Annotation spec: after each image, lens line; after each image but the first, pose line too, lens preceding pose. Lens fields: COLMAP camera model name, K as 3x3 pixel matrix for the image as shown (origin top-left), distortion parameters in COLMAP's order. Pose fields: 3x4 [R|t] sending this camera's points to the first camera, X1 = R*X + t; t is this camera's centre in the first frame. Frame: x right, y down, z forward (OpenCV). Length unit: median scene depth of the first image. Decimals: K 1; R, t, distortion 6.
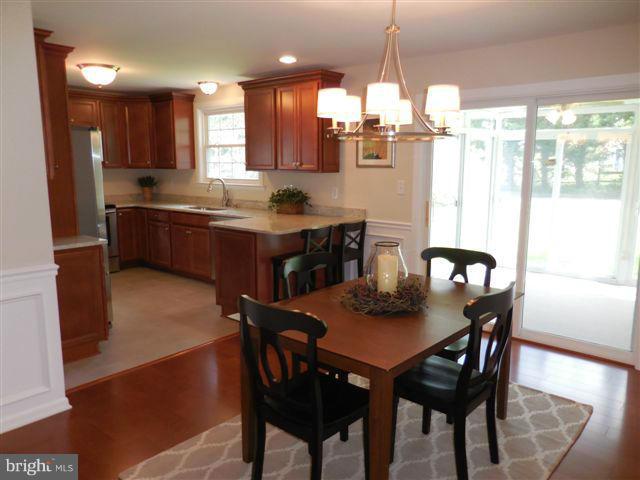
lens RADIAL K [[493.2, 0, 317.8], [0, 493.2, 239.8], [0, 0, 1]] dist [0.010333, -0.005391]
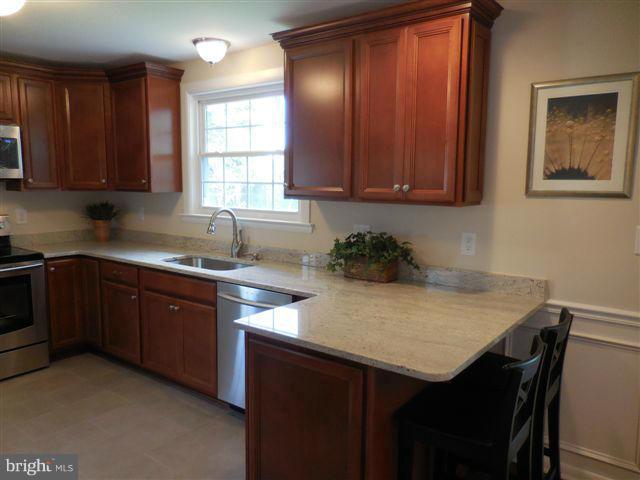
lens RADIAL K [[493.2, 0, 324.7], [0, 493.2, 242.0], [0, 0, 1]] dist [0.010333, -0.005391]
pose [[0.996955, -0.000112, 0.077978, -0.128958], [0.002681, 0.999457, -0.032846, -0.065796], [-0.077932, 0.032955, 0.996414, 0.407203]]
